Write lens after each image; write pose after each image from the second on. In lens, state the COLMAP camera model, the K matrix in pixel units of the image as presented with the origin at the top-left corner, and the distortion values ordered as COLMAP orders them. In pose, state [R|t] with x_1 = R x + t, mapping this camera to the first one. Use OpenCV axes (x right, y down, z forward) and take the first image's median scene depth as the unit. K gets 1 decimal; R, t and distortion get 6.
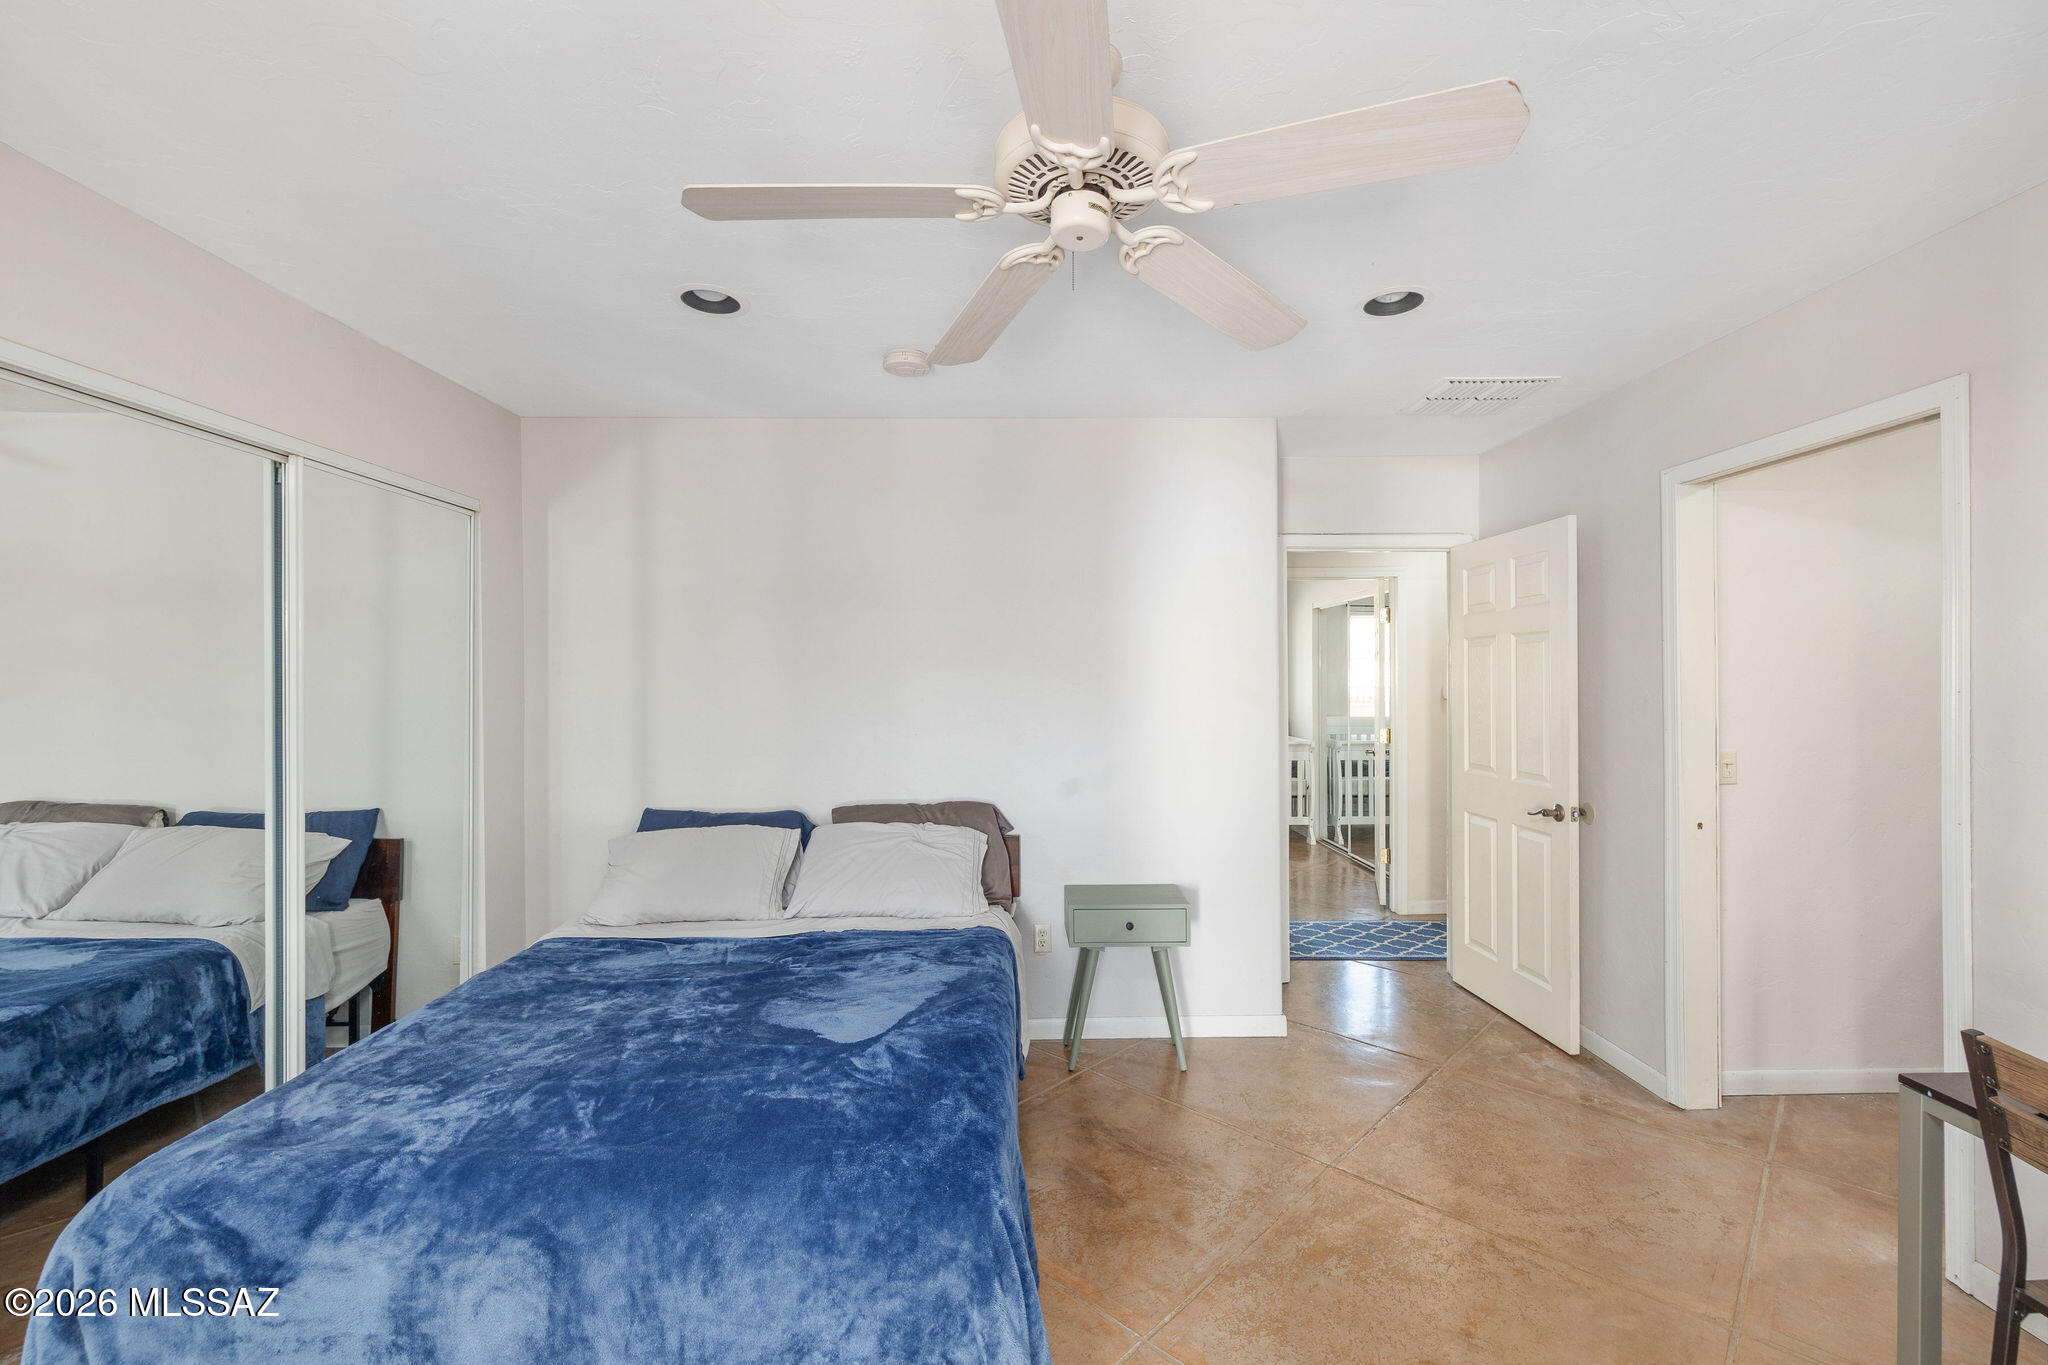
lens RADIAL K [[869.5, 0, 1029.1], [0, 869.5, 678.1], [0, 0, 1]] dist [0.003483, 0.000250]
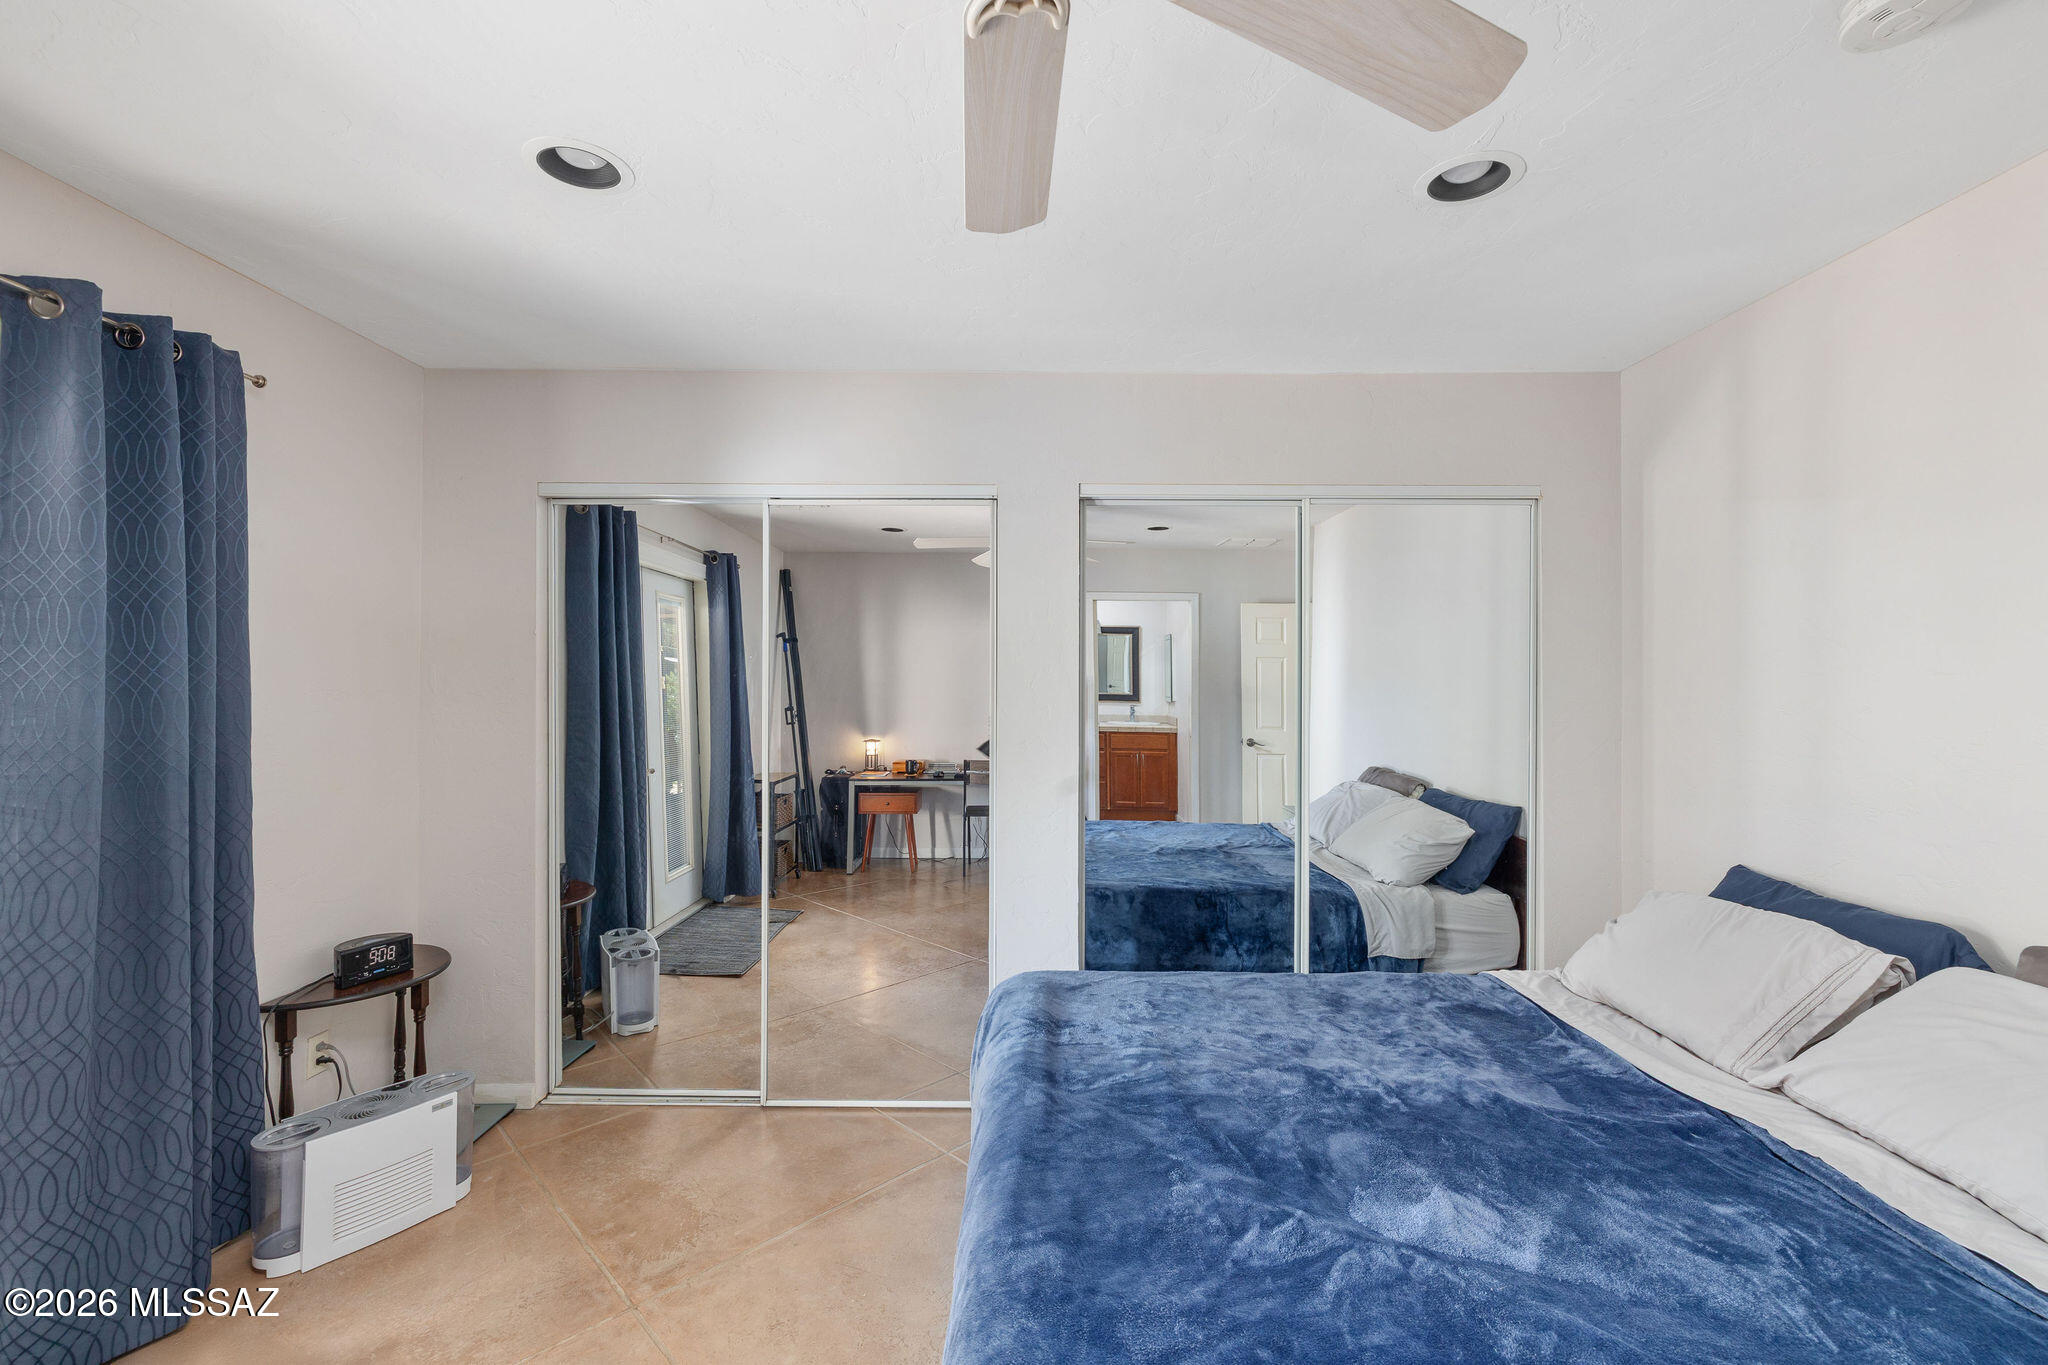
lens RADIAL K [[869.5, 0, 1028.9], [0, 869.5, 691.3], [0, 0, 1]] dist [0.003483, 0.000250]
pose [[-0.032002, 0.010566, -0.999432, 0.371420], [0.002438, 0.999942, 0.010493, -0.000475], [0.999485, -0.002100, -0.032026, 0.591179]]
